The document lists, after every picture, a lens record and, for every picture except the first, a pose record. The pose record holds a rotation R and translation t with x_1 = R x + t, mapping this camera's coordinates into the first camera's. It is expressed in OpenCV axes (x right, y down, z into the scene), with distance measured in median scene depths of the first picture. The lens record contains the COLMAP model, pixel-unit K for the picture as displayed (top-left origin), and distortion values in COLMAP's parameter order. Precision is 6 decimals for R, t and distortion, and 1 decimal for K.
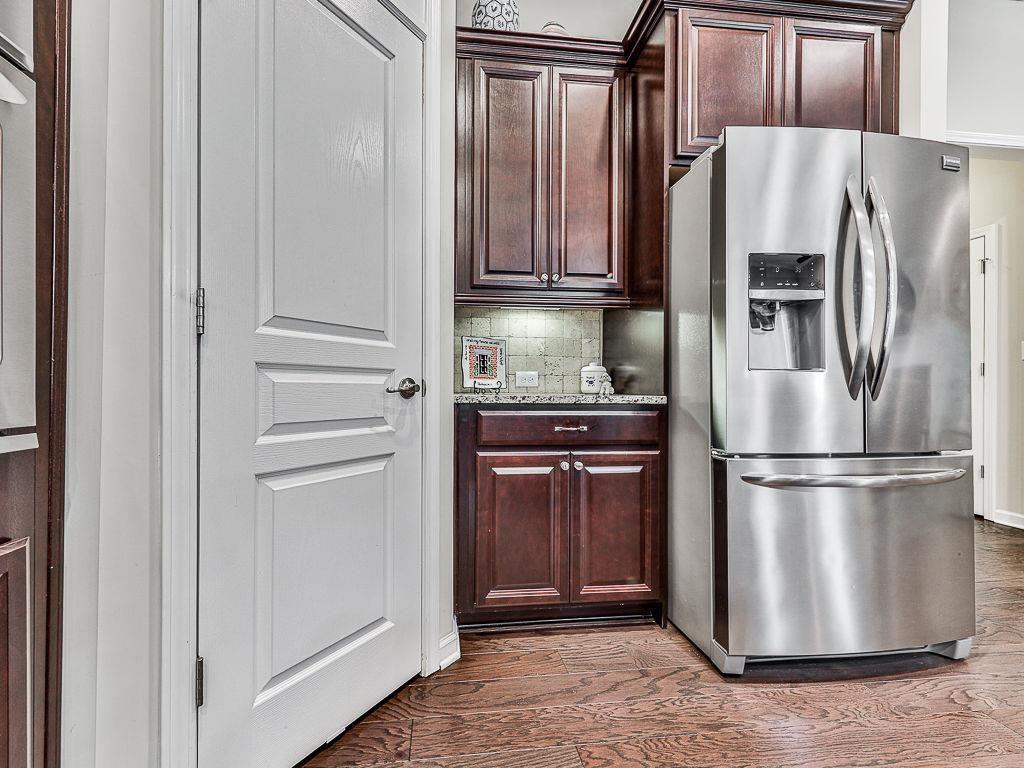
lens RADIAL K [[404.8, 0, 523.7], [0, 404.8, 388.7], [0, 0, 1]] dist [0.010279, -0.000153]
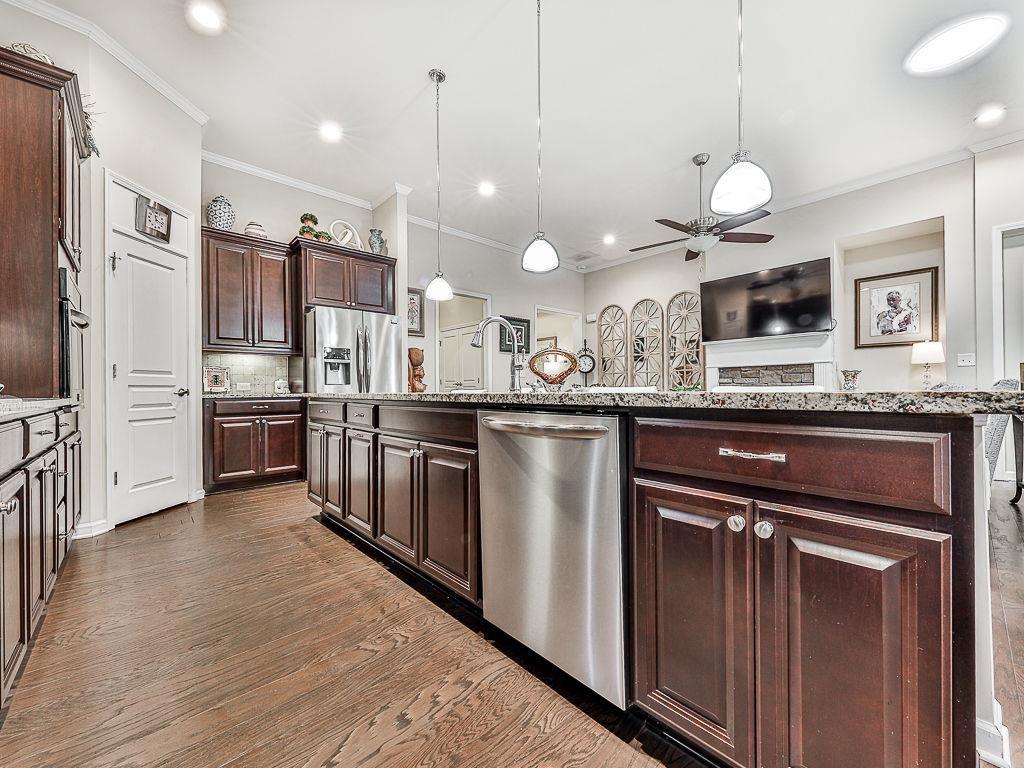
lens RADIAL K [[404.8, 0, 523.7], [0, 404.8, 388.7], [0, 0, 1]] dist [0.010279, -0.000153]
pose [[0.846504, -0.010641, 0.532276, 0.154449], [0.010607, 0.999939, 0.003121, -0.008306], [-0.532277, 0.003004, 0.846565, -2.015062]]
